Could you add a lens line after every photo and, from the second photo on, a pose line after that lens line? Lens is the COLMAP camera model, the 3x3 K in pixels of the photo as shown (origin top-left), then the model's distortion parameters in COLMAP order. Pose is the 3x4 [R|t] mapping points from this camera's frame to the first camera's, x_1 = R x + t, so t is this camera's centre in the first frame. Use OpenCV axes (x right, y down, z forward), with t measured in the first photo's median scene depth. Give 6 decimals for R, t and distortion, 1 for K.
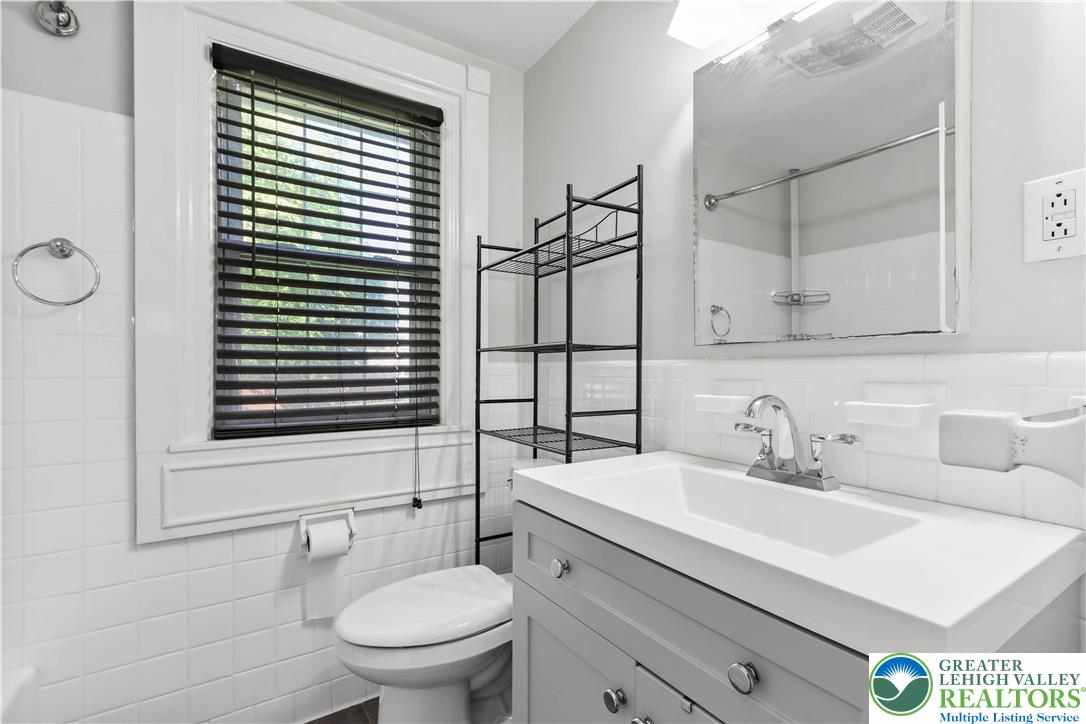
lens RADIAL K [[501.6, 0, 542.6], [0, 501.6, 367.9], [0, 0, 1]] dist [0.004111, 0.002261]
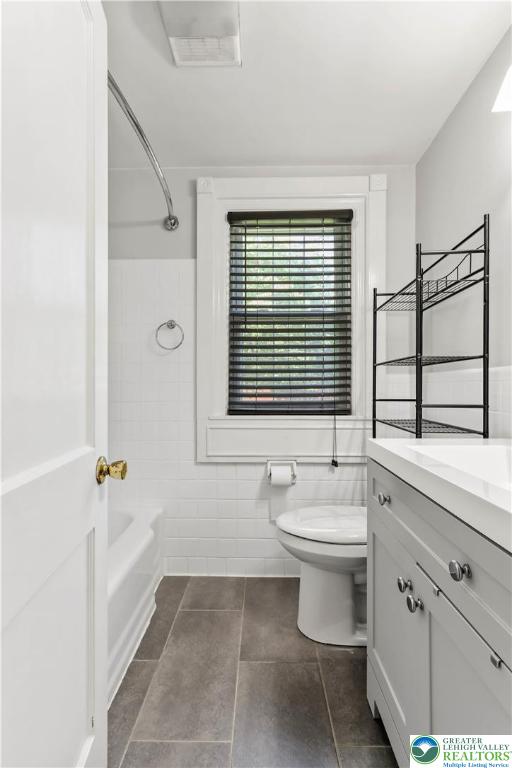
lens RADIAL K [[354.7, 0, 256.7], [0, 354.7, 383.6], [0, 0, 1]] dist [0.004111, 0.002261]
pose [[0.828613, -0.005151, -0.559798, 0.194571], [0.000619, 0.999965, -0.008286, 0.031581], [0.559822, 0.006519, 0.828587, -0.071938]]
